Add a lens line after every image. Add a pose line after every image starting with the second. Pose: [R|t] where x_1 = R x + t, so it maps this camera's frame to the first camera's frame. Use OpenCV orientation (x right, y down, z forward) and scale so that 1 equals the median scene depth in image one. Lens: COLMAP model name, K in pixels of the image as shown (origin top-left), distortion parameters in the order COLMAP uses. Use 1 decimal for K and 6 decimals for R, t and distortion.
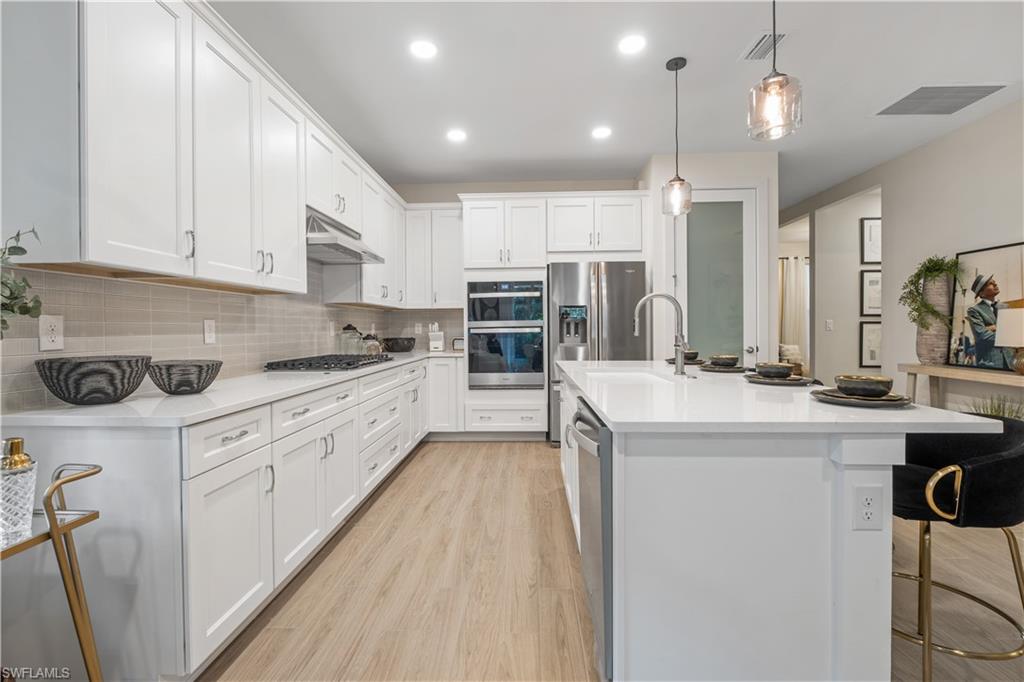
lens RADIAL K [[464.8, 0, 498.8], [0, 464.8, 334.5], [0, 0, 1]] dist [-0.001878, -0.000161]
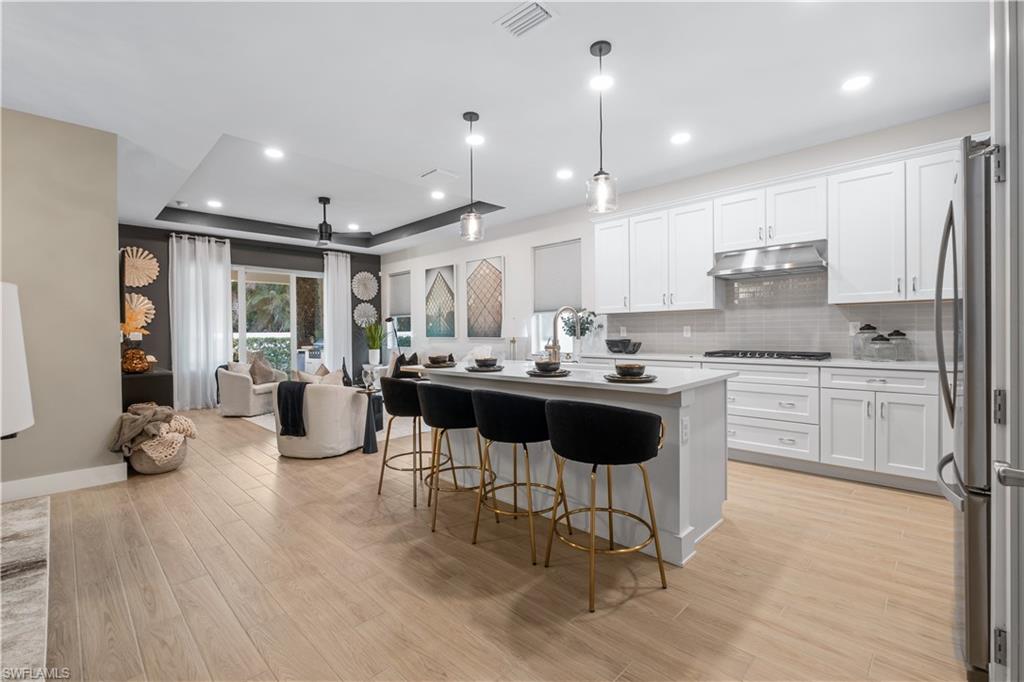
lens RADIAL K [[448.3, 0, 510.5], [0, 448.3, 326.2], [0, 0, 1]] dist [-0.003125, -0.000364]
pose [[-0.666242, 0.004284, -0.745723, 0.778441], [0.005042, 0.999987, 0.001240, -0.020461], [0.745718, -0.002934, -0.666255, 0.960349]]
